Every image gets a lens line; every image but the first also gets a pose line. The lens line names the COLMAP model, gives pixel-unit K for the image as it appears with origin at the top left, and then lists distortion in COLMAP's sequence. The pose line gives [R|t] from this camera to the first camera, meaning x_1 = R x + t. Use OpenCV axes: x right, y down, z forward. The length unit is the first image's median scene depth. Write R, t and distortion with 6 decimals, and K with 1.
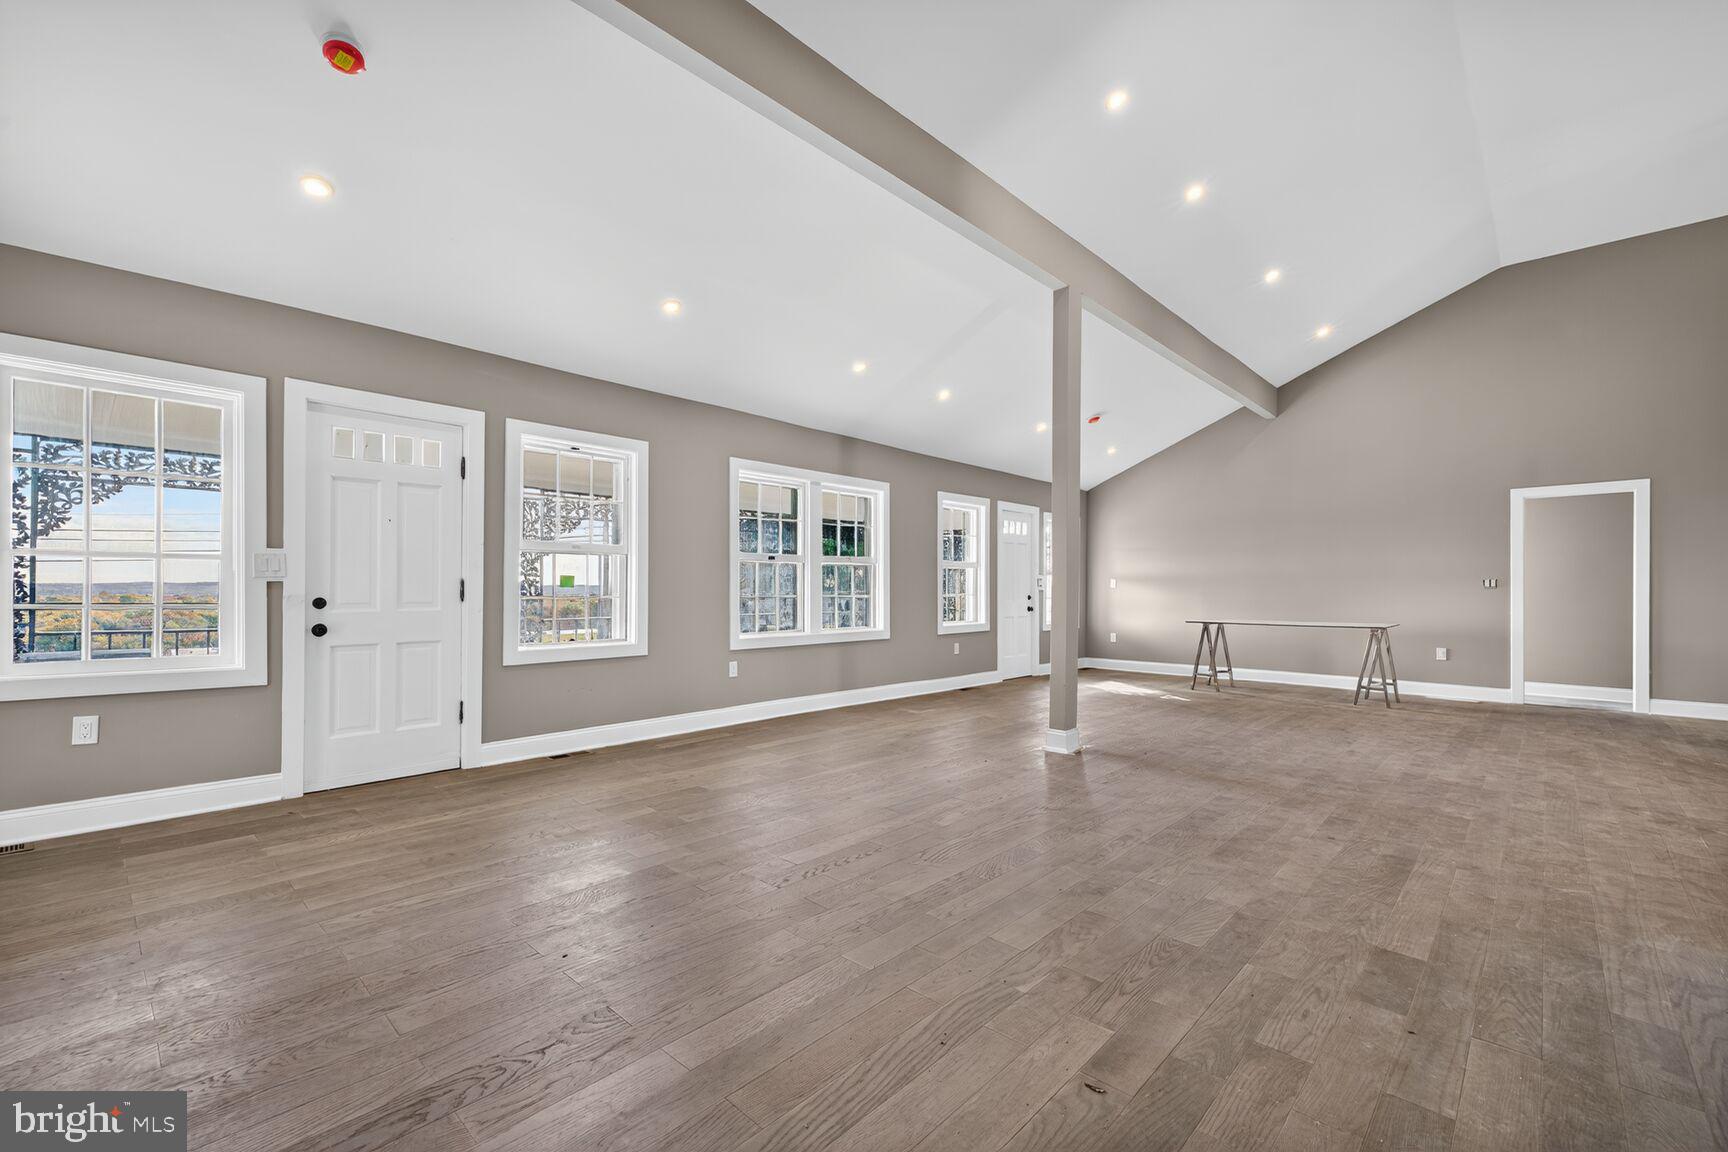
lens RADIAL K [[714.2, 0, 869.4], [0, 714.2, 575.5], [0, 0, 1]] dist [0.010801, -0.000832]
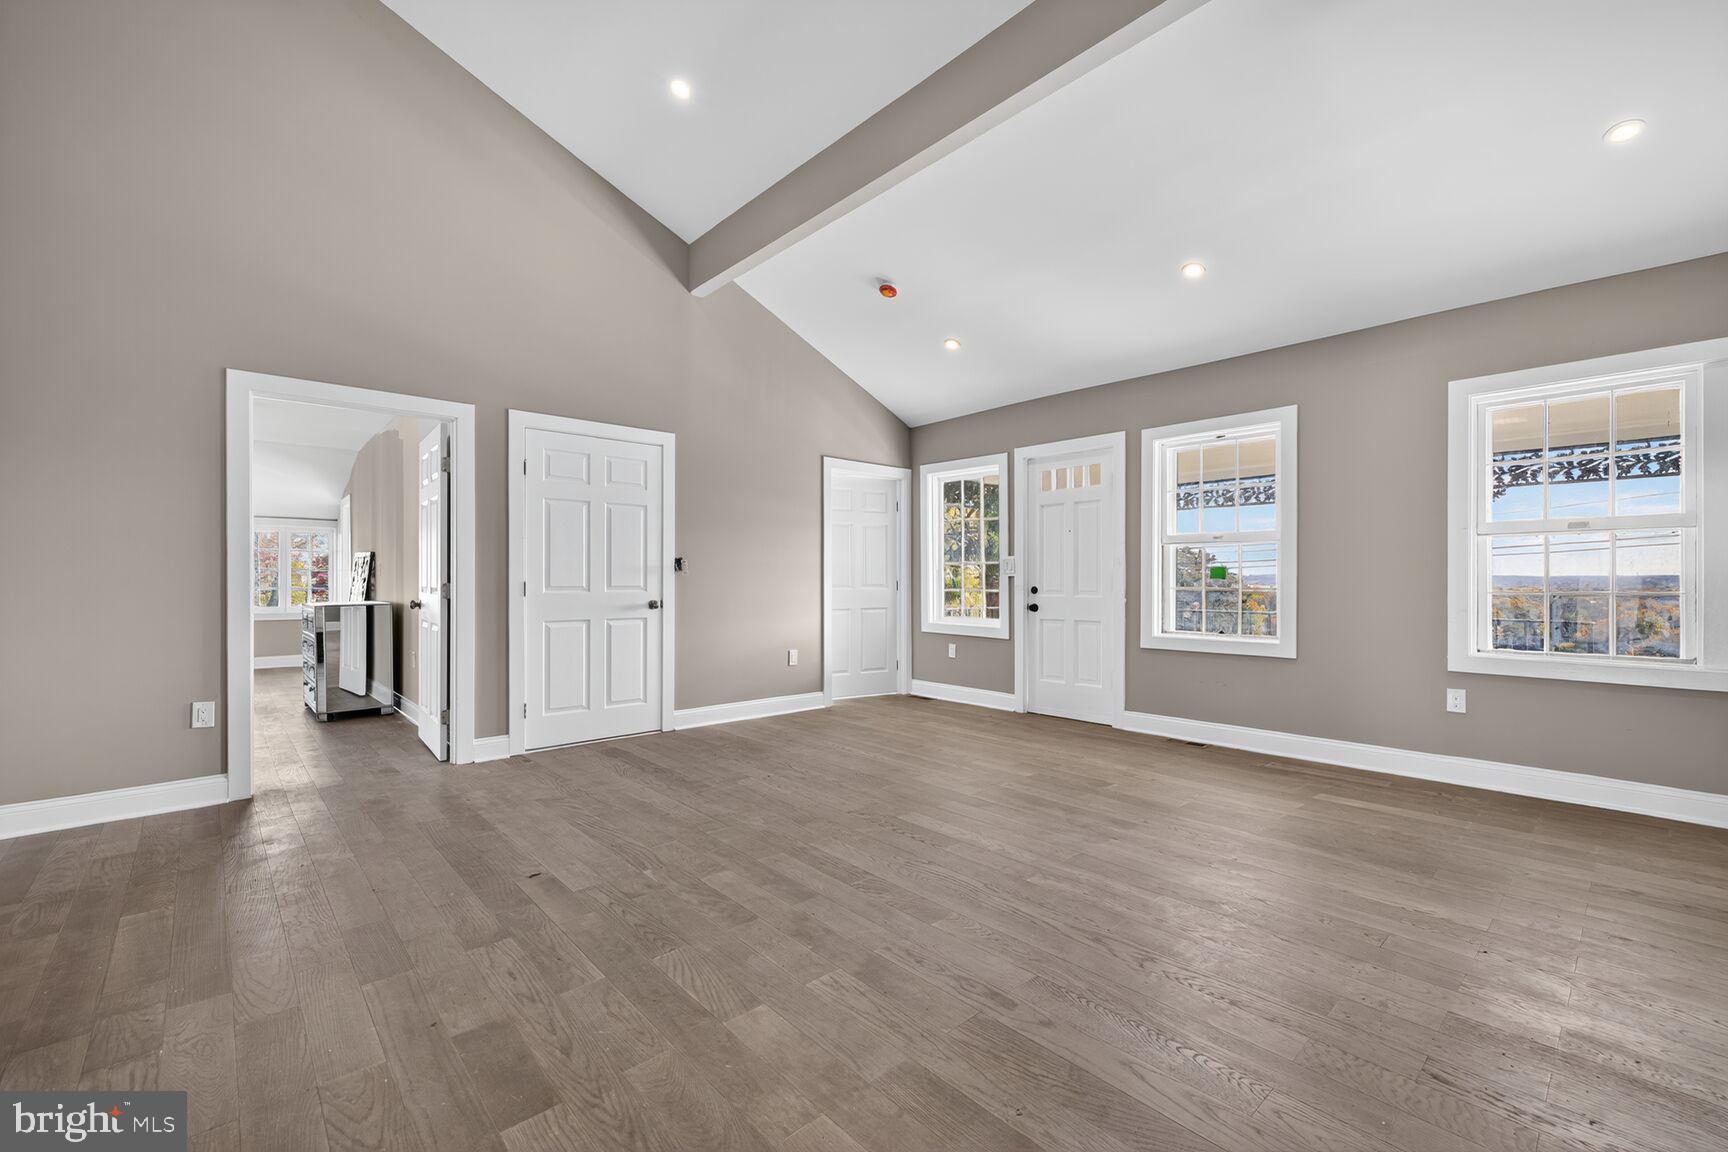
lens RADIAL K [[714.2, 0, 874.9], [0, 714.2, 578.8], [0, 0, 1]] dist [0.010801, -0.000832]
pose [[-0.062481, -0.004587, -0.998036, 0.950264], [0.019921, 0.999784, -0.005843, 0.020735], [0.997847, -0.020247, -0.062376, 0.935743]]
